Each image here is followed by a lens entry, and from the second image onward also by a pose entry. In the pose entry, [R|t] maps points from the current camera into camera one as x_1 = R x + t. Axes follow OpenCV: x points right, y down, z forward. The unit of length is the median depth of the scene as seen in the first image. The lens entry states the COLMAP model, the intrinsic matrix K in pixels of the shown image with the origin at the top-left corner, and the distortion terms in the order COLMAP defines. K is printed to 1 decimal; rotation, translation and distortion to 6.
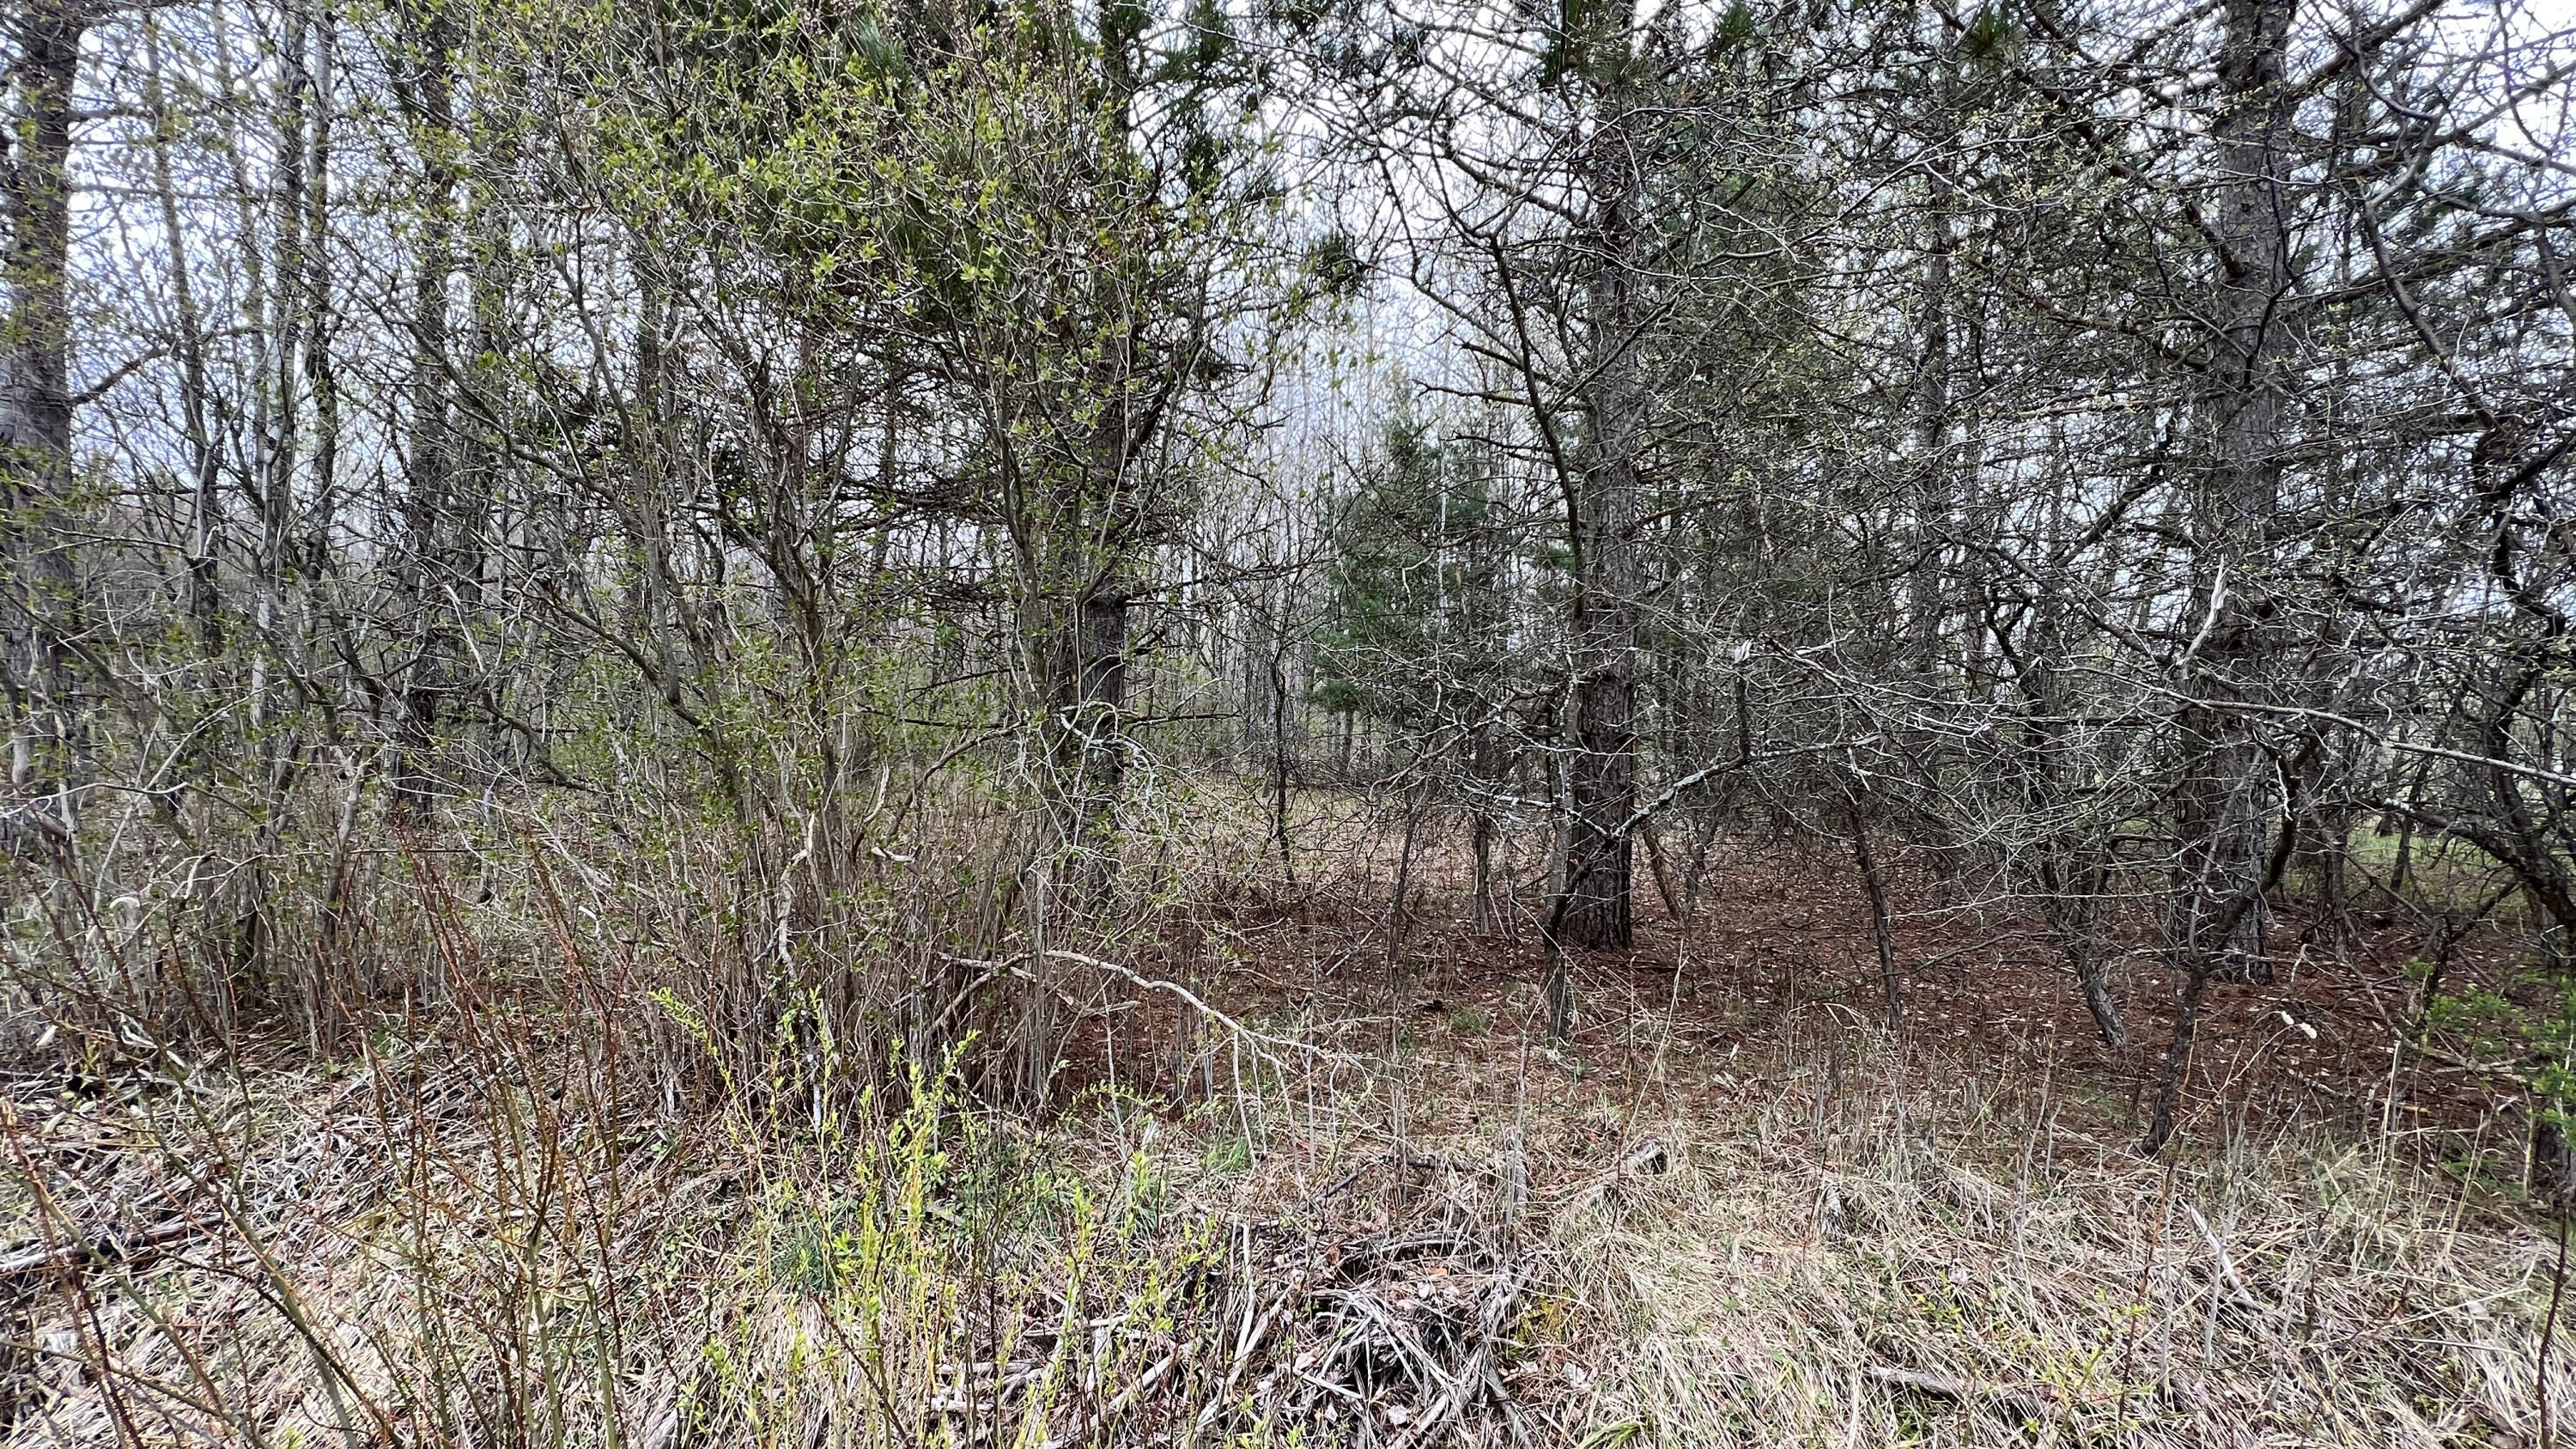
lens RADIAL K [[1053.0, 0, 1302.1], [0, 1053.0, 738.6], [0, 0, 1]] dist [-0.004274, 0.001388]
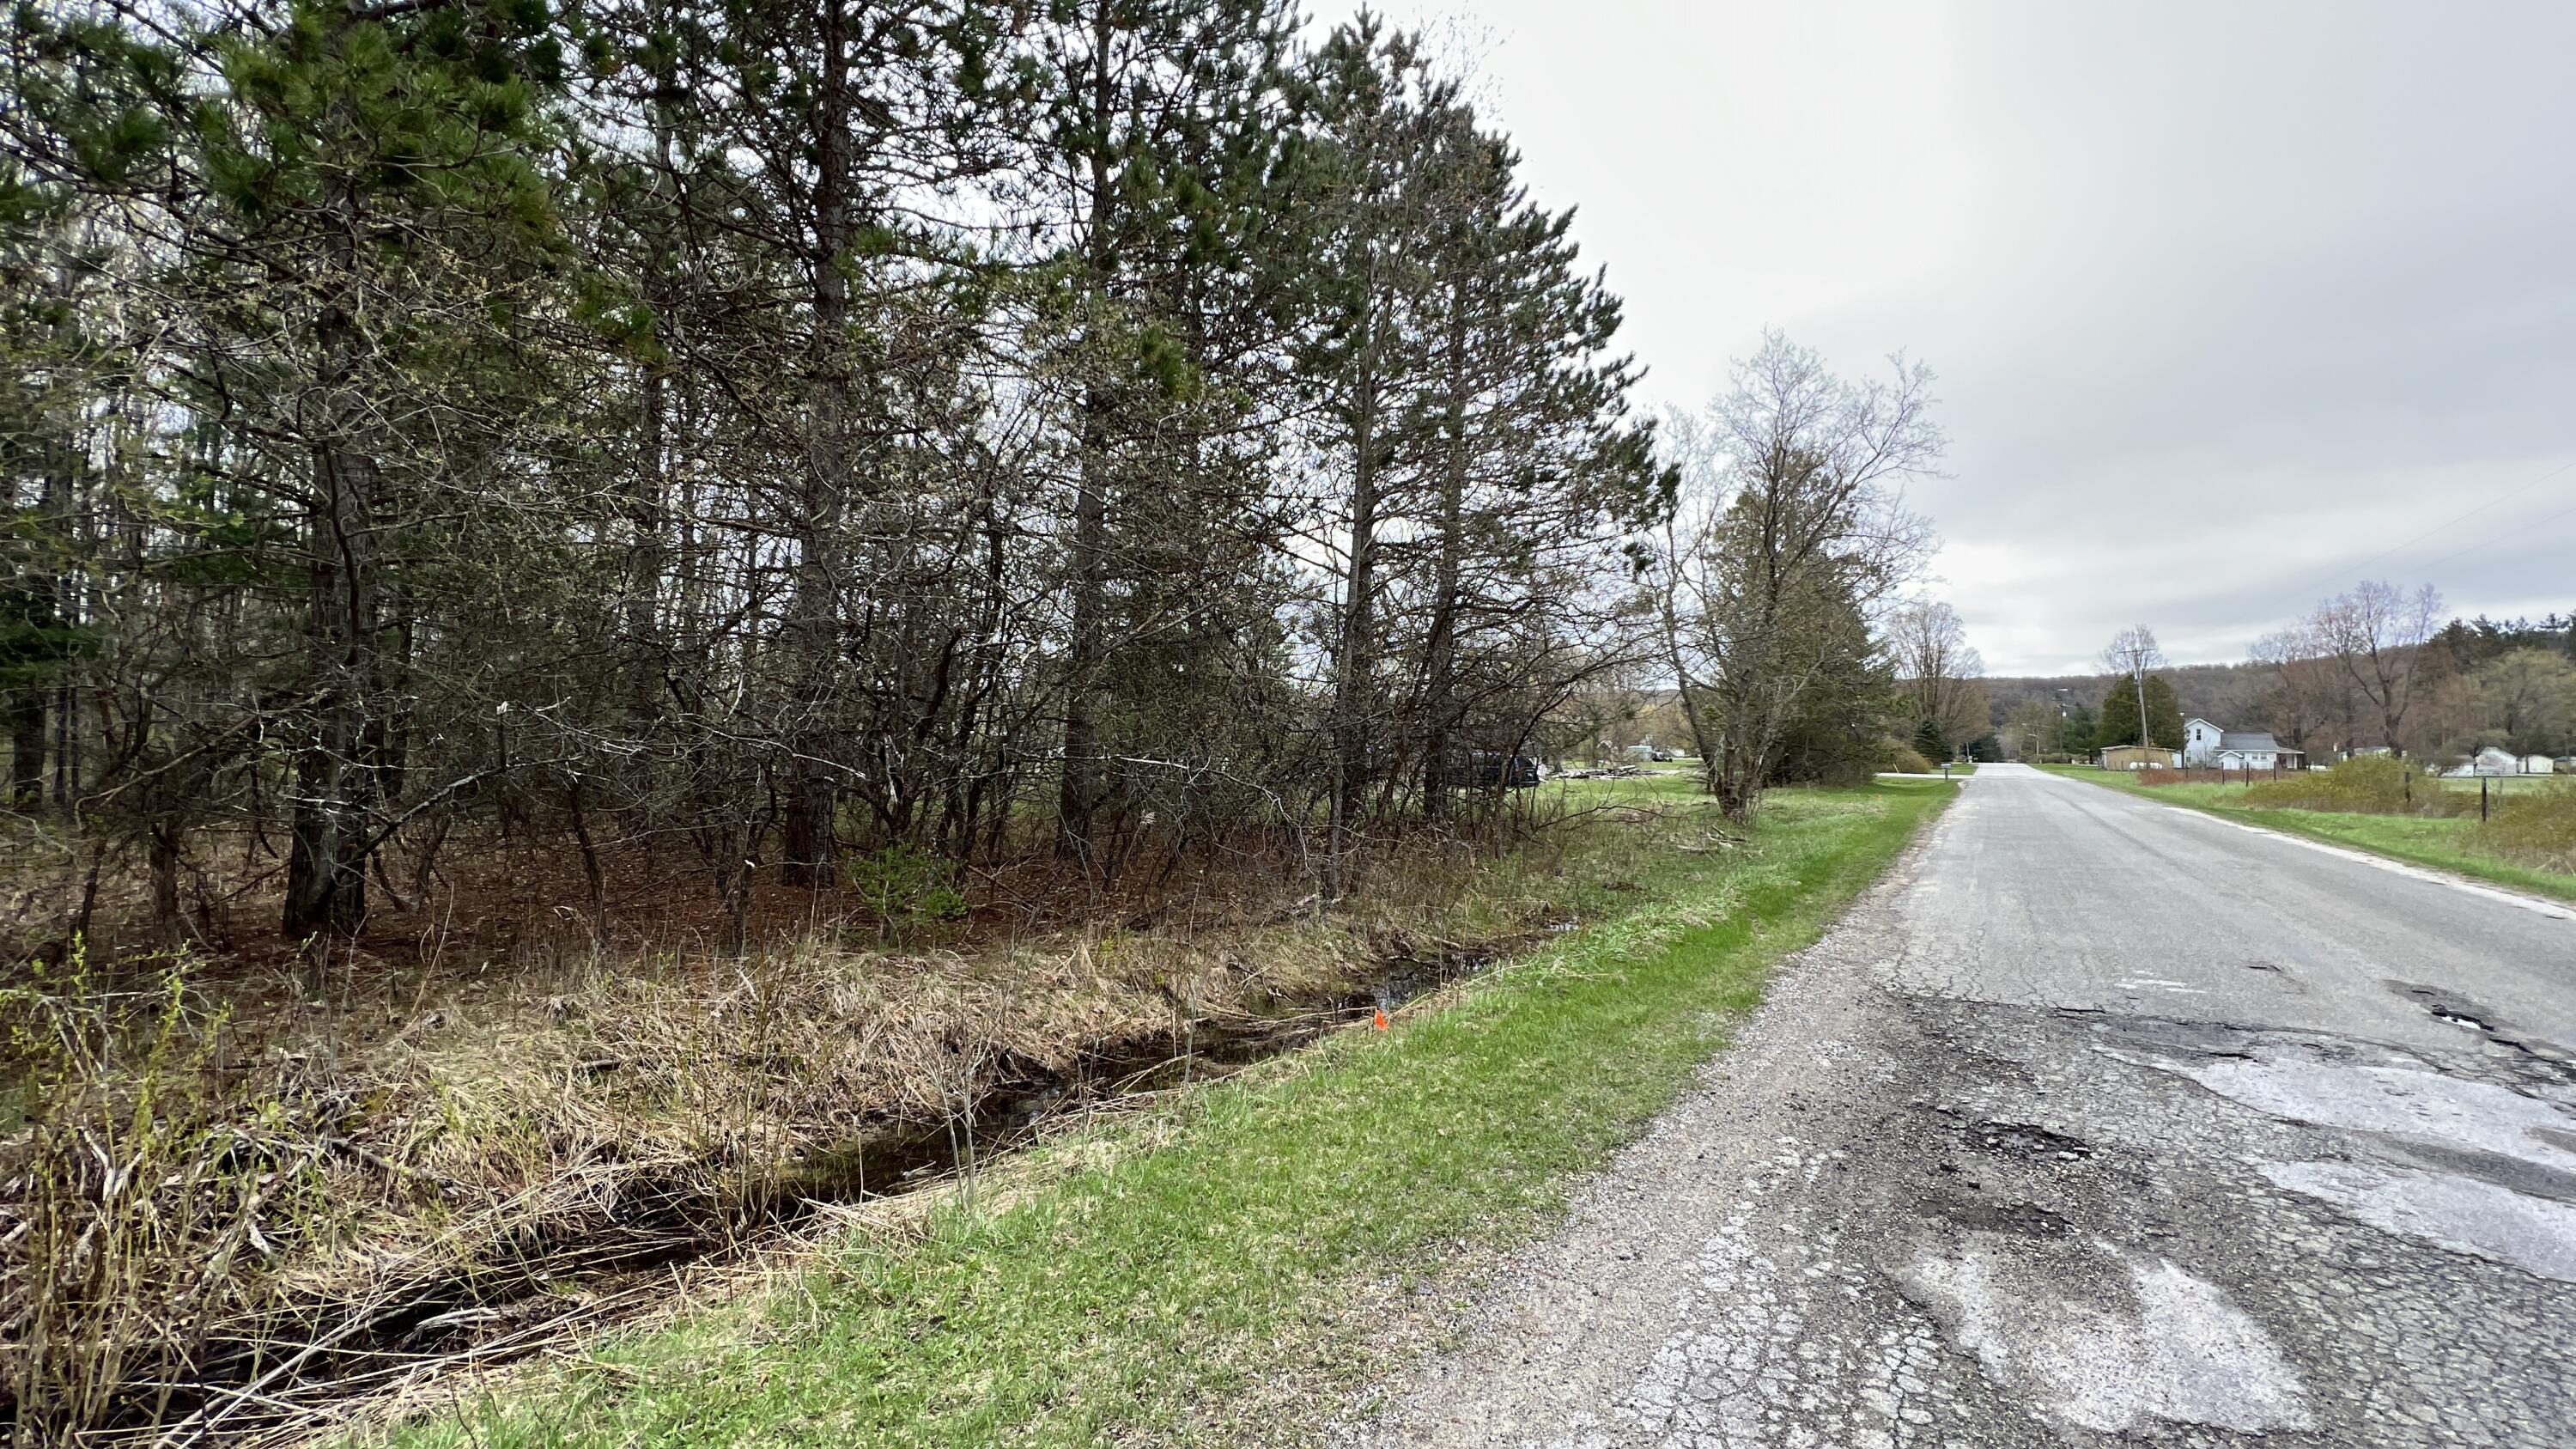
lens RADIAL K [[1053.0, 0, 1300.9], [0, 1053.0, 744.3], [0, 0, 1]] dist [-0.004274, 0.001388]
pose [[0.468526, -0.008365, 0.883410, -0.496790], [0.003595, 0.999965, 0.007562, -0.029384], [-0.883442, -0.000367, 0.468540, -0.992294]]
